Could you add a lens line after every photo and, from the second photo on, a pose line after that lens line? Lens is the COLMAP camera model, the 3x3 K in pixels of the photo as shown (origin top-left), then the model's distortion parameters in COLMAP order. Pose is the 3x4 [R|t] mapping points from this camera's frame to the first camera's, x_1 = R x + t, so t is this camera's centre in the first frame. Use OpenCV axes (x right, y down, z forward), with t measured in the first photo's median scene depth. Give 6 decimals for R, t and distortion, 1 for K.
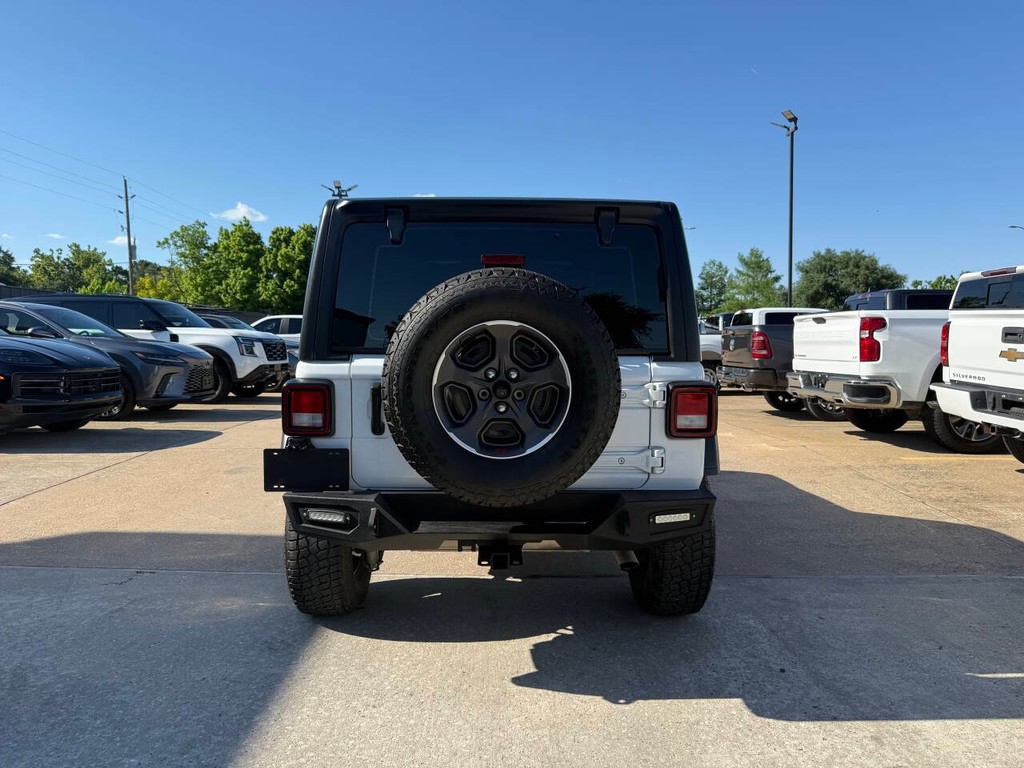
lens RADIAL K [[741.2, 0, 512.0], [0, 741.2, 384.0], [0, 0, 1]] dist [0.039513, -0.049954]
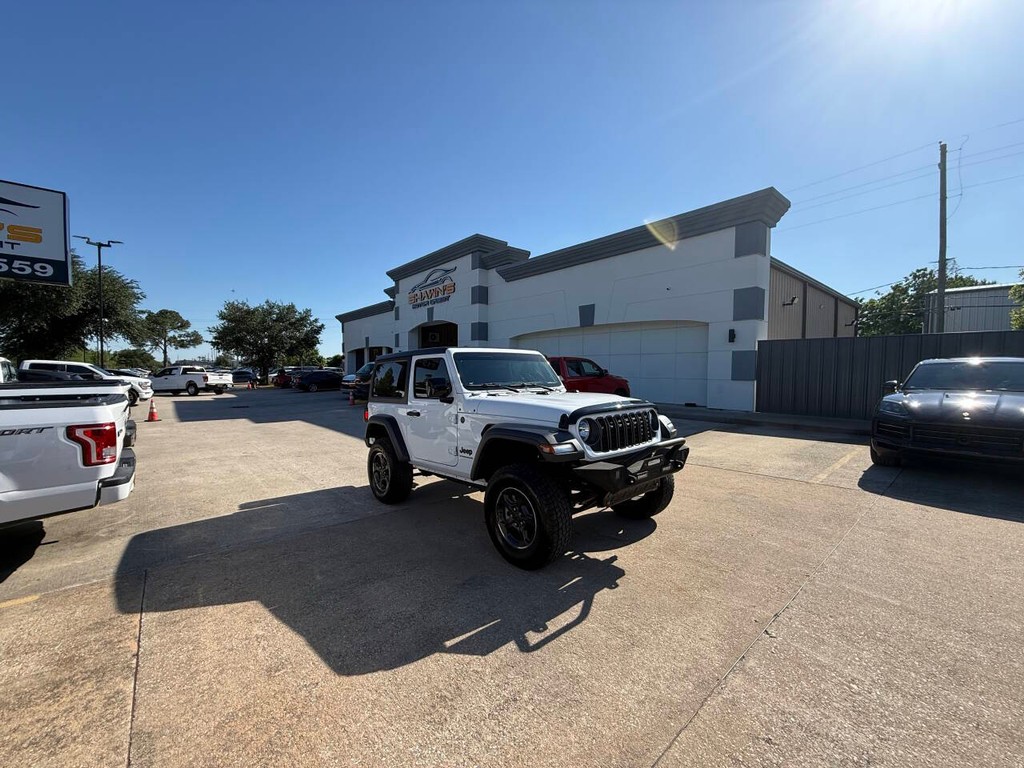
lens RADIAL K [[401.9, 0, 507.8], [0, 401.9, 386.9], [0, 0, 1]] dist [-0.003124, -0.000053]
pose [[-0.762604, 0.027224, -0.646292, 0.512057], [-0.039027, 0.995358, 0.087979, -0.152997], [0.645687, 0.092316, -0.758001, 1.492888]]
